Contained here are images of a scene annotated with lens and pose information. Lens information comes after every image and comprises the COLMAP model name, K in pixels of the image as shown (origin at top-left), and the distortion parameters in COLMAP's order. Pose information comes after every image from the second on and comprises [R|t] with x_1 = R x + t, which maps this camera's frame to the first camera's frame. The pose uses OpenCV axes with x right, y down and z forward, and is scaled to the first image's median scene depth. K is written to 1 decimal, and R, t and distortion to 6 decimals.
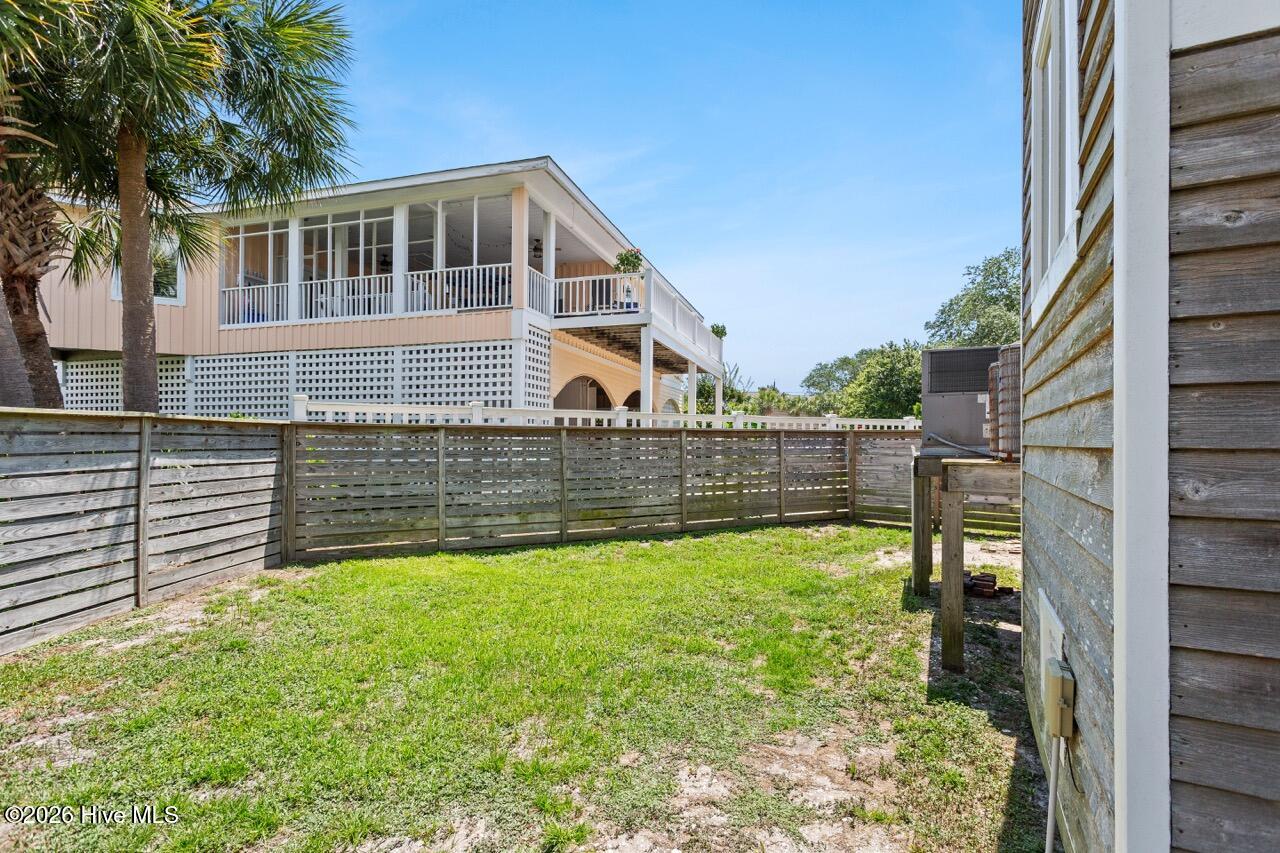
lens RADIAL K [[615.7, 0, 643.0], [0, 615.7, 442.9], [0, 0, 1]] dist [0.000355, 0.000100]
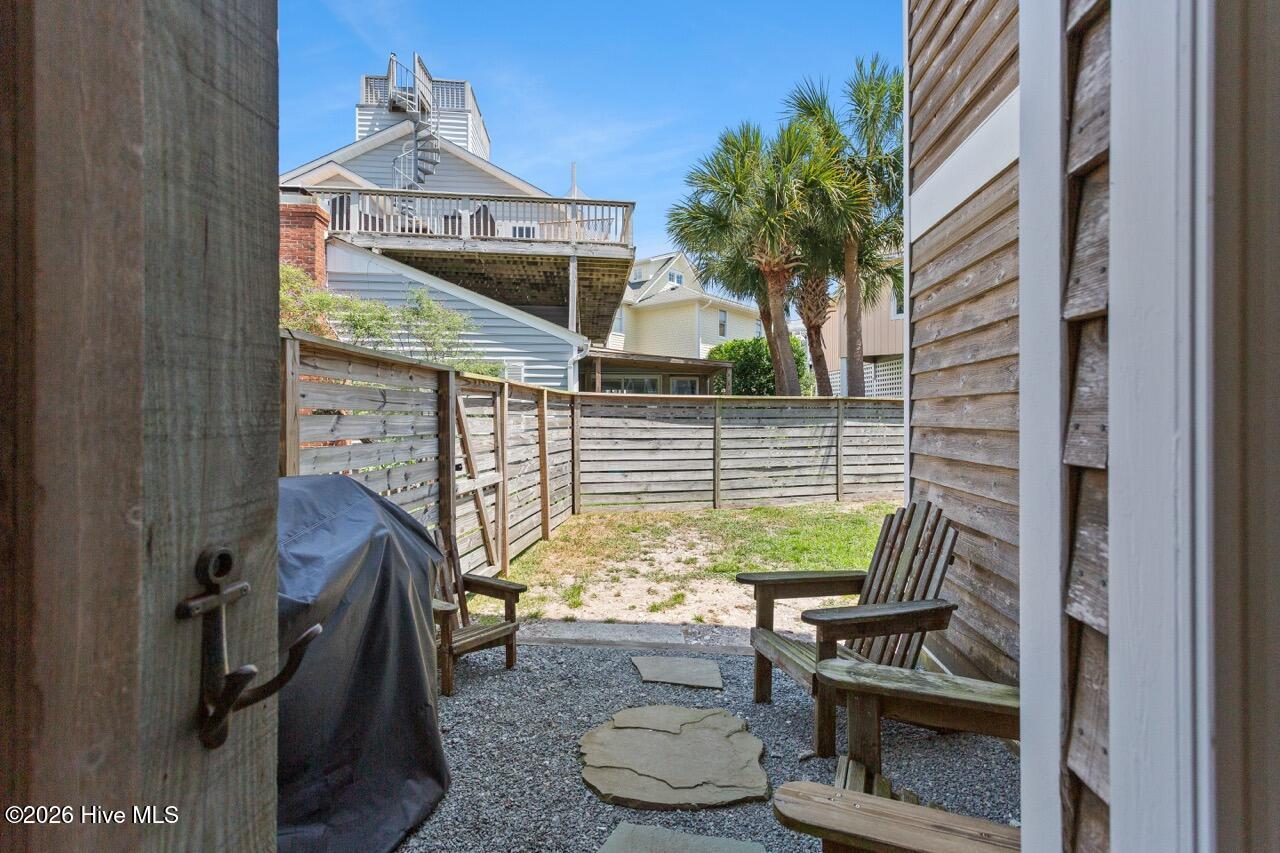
lens RADIAL K [[608.5, 0, 644.8], [0, 608.5, 421.8], [0, 0, 1]] dist [0.000306, 0.000143]
pose [[0.382155, -0.002132, -0.924096, 0.651456], [0.001182, 0.999998, -0.001819, 0.029295], [0.924098, -0.000398, 0.382156, -0.239570]]
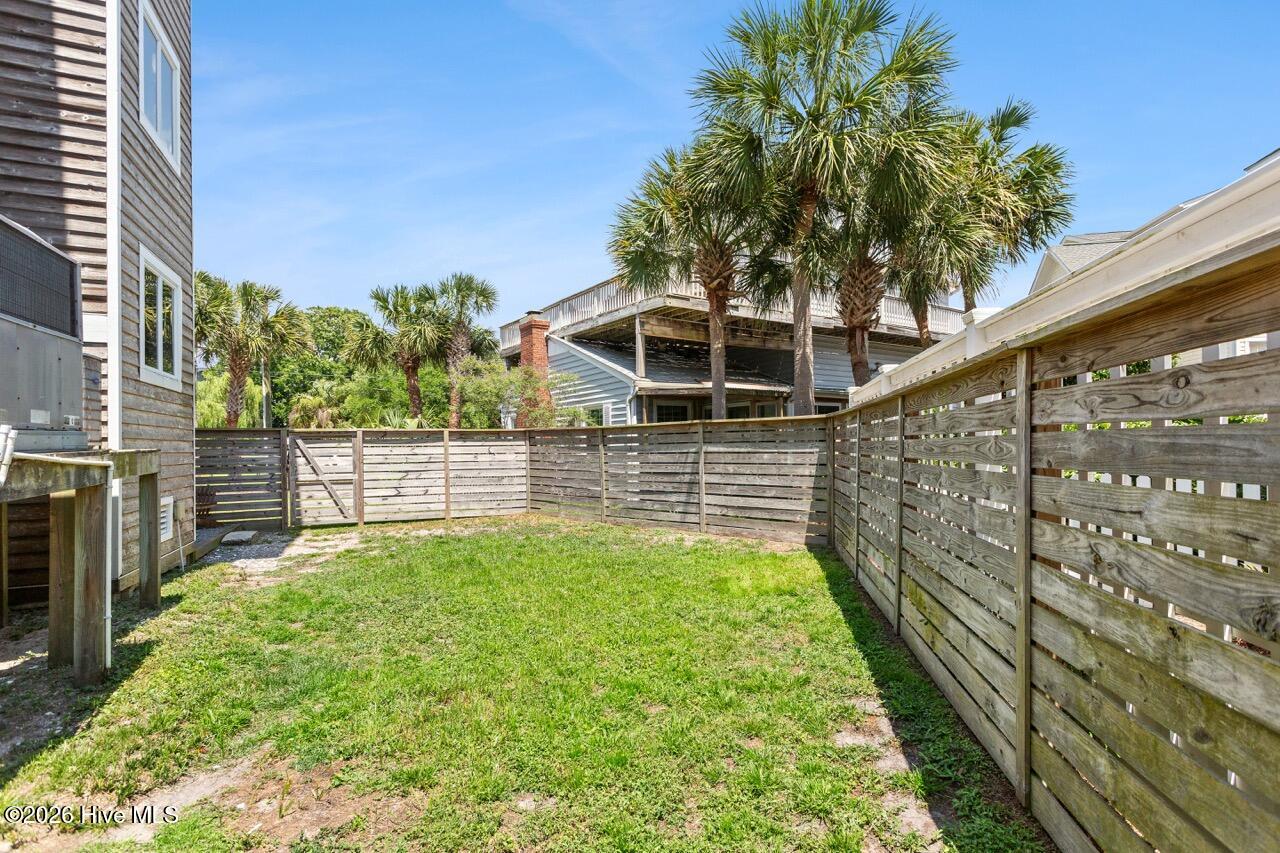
lens RADIAL K [[615.7, 0, 643.0], [0, 615.7, 442.9], [0, 0, 1]] dist [0.000355, 0.000100]
pose [[-0.641339, -0.002360, -0.767254, 0.616381], [0.007125, 0.999934, -0.009031, 0.028724], [0.767224, -0.011259, -0.641280, 1.965273]]
